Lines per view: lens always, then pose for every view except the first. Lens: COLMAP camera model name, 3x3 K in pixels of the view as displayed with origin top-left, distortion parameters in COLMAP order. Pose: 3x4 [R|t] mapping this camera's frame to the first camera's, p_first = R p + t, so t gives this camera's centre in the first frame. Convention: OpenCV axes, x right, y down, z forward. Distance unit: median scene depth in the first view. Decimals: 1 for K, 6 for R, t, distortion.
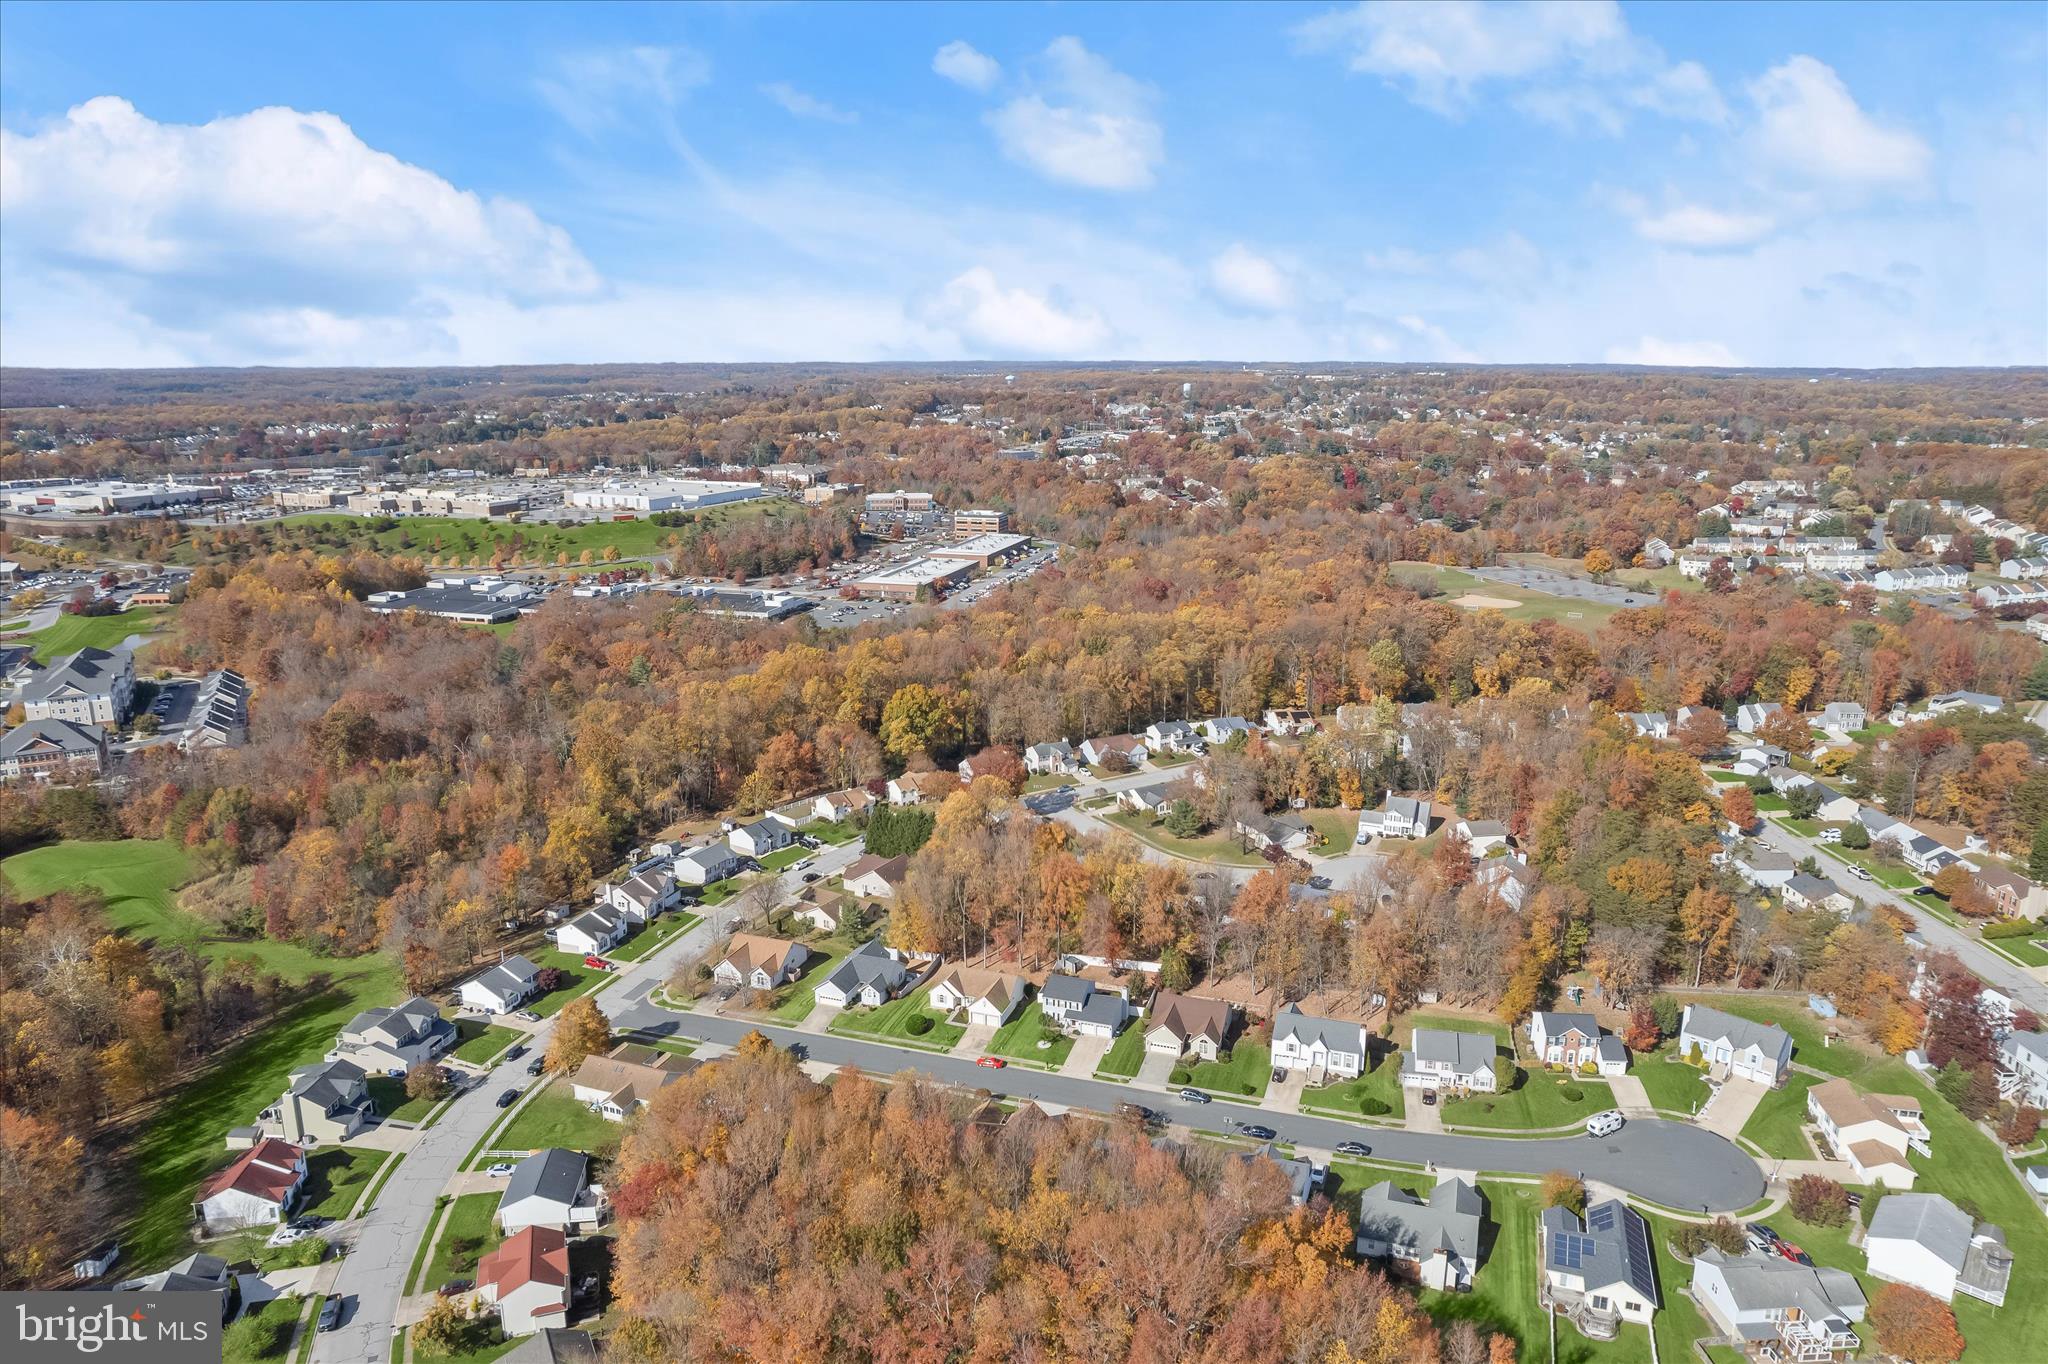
lens RADIAL K [[1318.4, 0, 1030.5], [0, 1318.4, 679.4], [0, 0, 1]] dist [-0.070906, 0.060639]
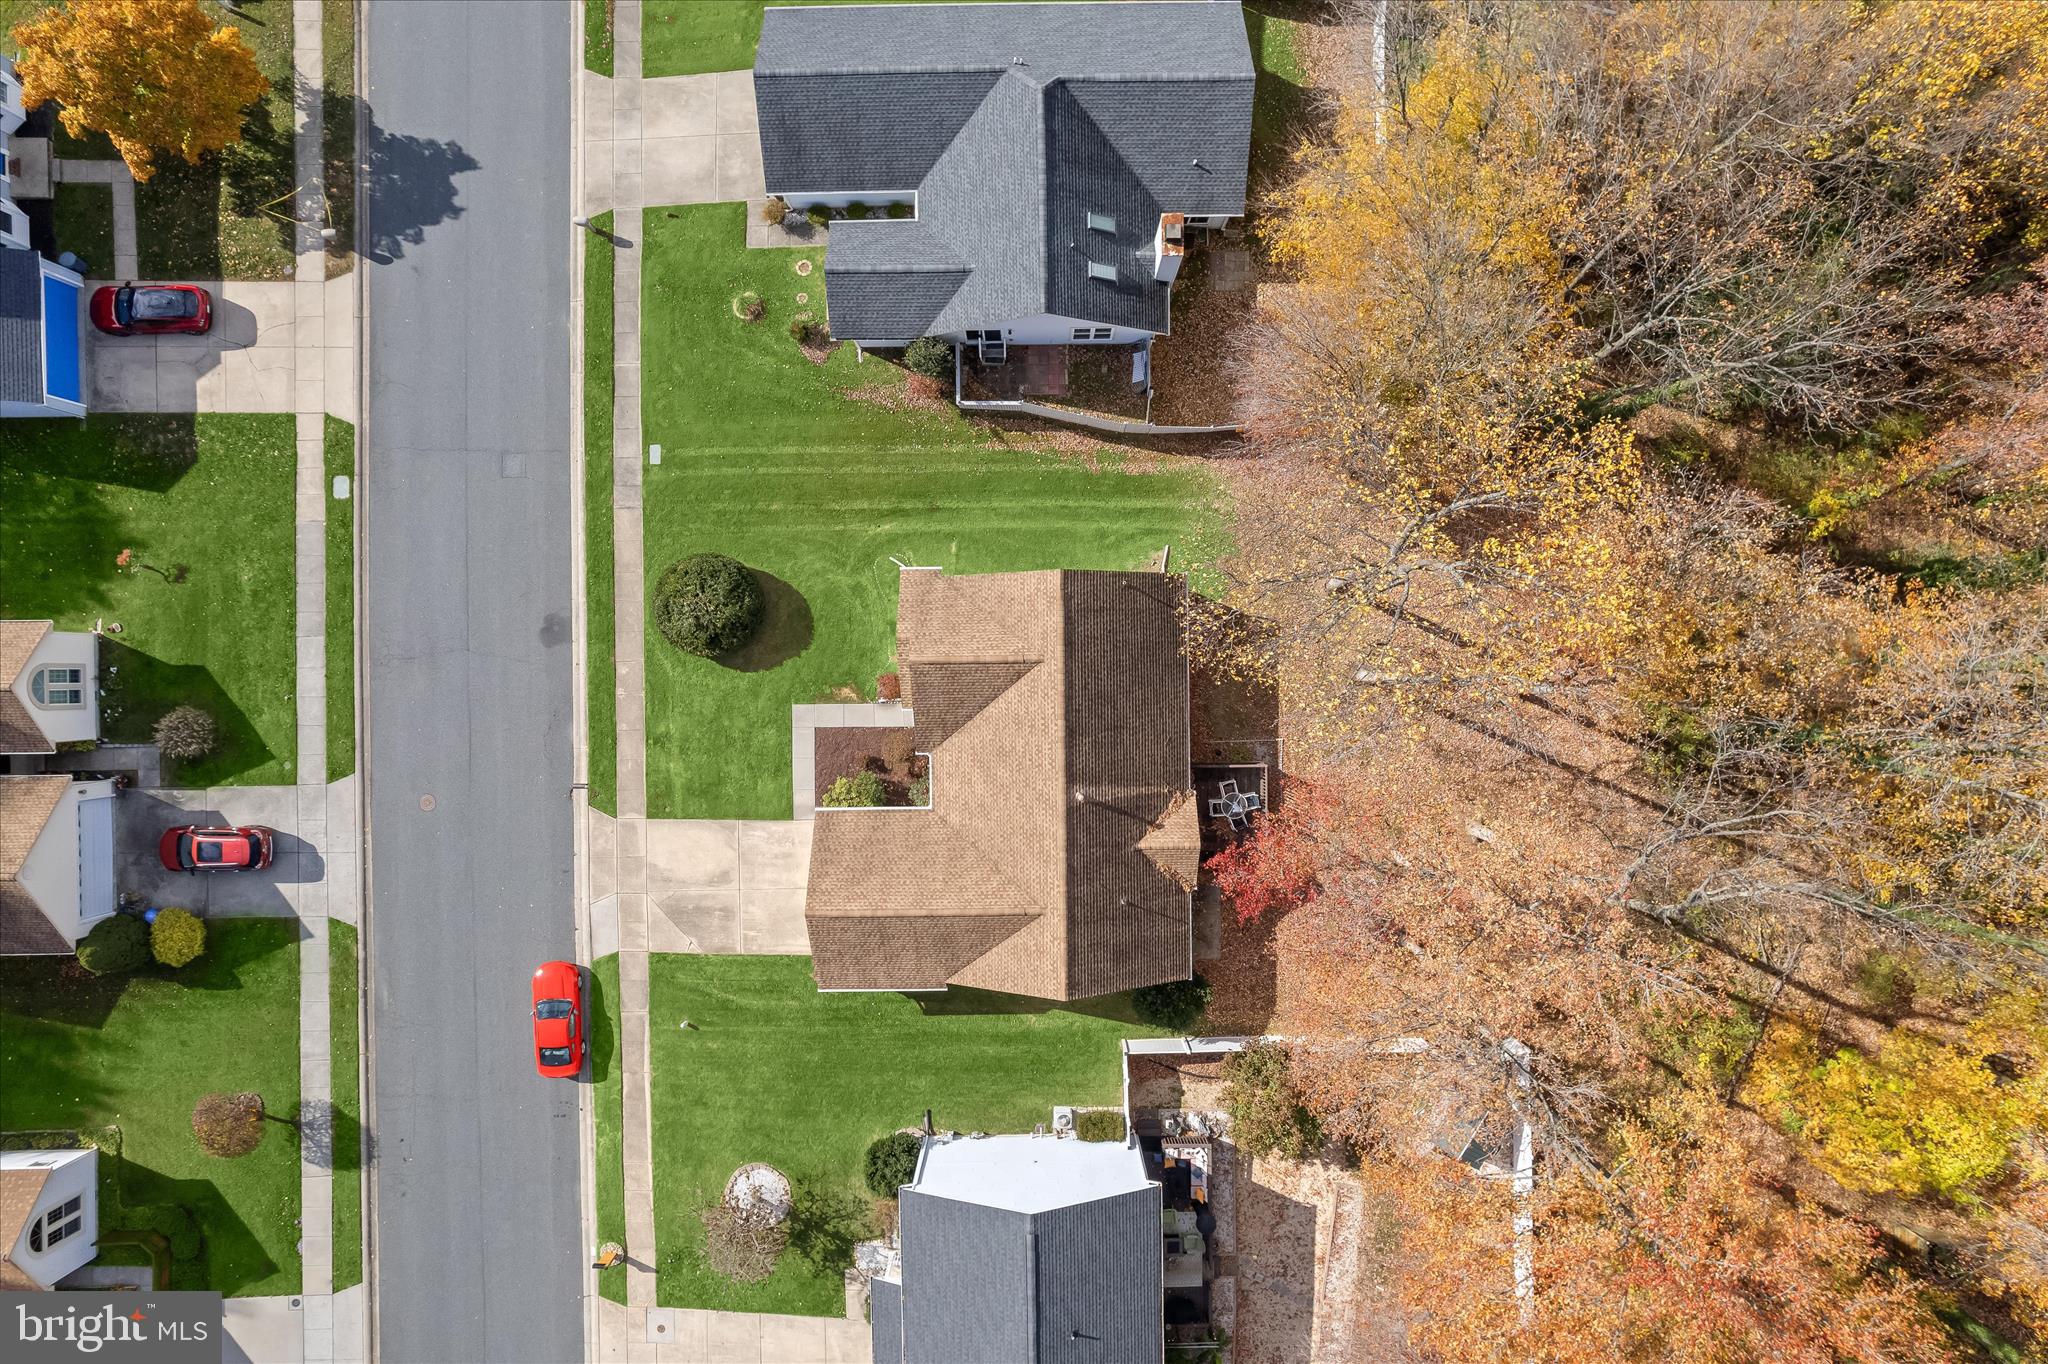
lens RADIAL K [[1318.4, 0, 1030.5], [0, 1318.4, 679.4], [0, 0, 1]] dist [-0.070906, 0.060639]
pose [[0.343998, 0.938916, 0.010132, -0.039658], [-0.216900, 0.068960, 0.973755, 0.026641], [0.913575, -0.337167, 0.227373, 0.674529]]
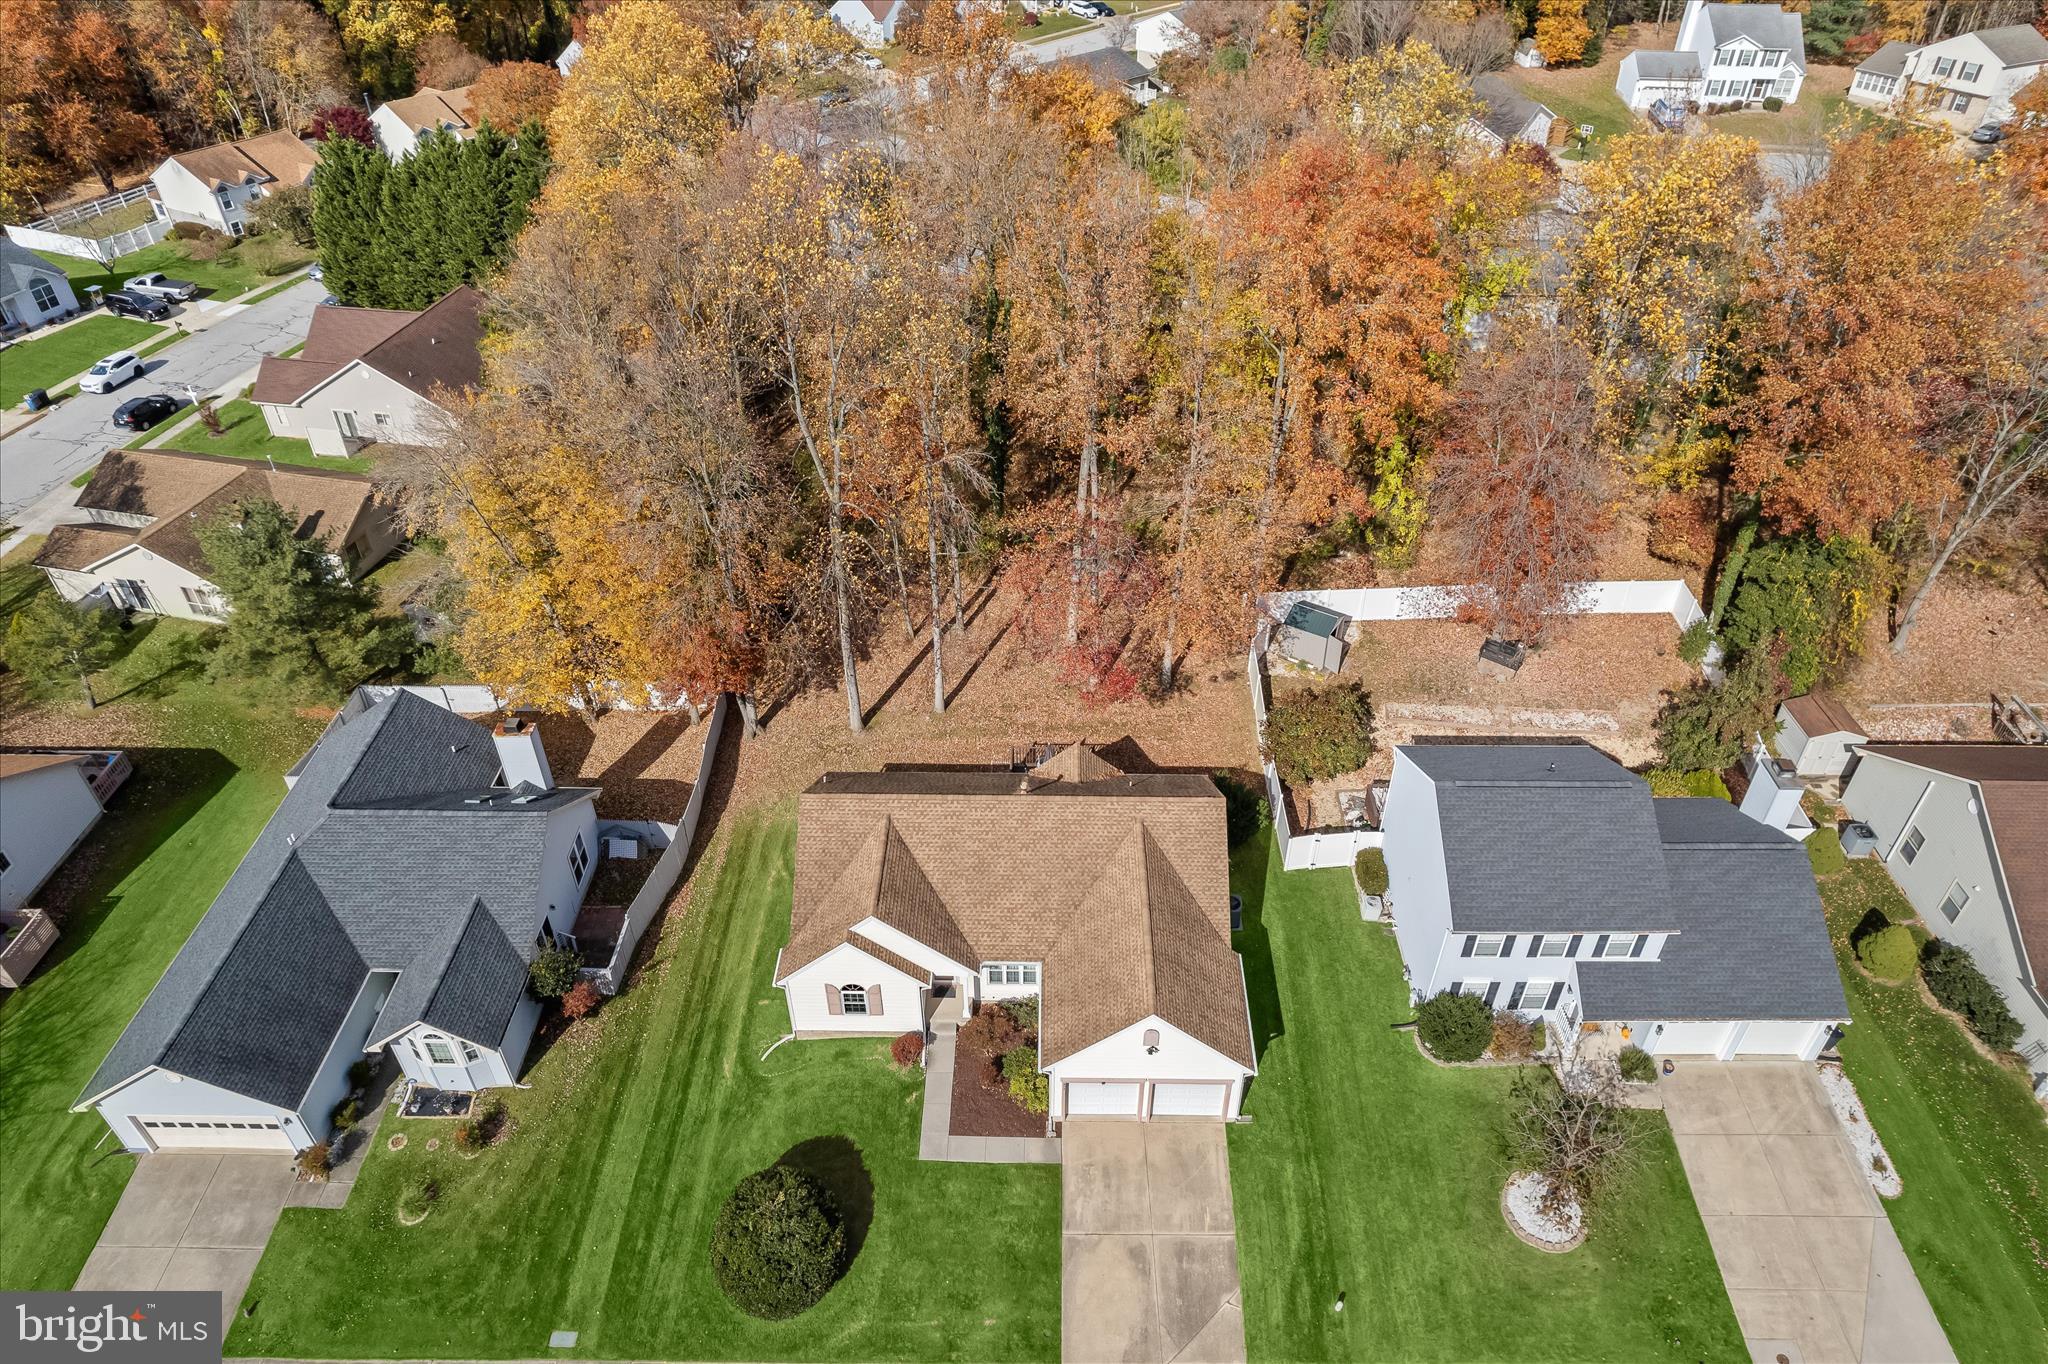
lens RADIAL K [[1318.4, 0, 1030.5], [0, 1318.4, 679.4], [0, 0, 1]] dist [-0.070906, 0.060639]
pose [[0.948322, -0.193723, 0.251308, -0.056794], [0.075588, 0.907122, 0.414025, 0.089074], [-0.308173, -0.373633, 0.874887, 0.590283]]
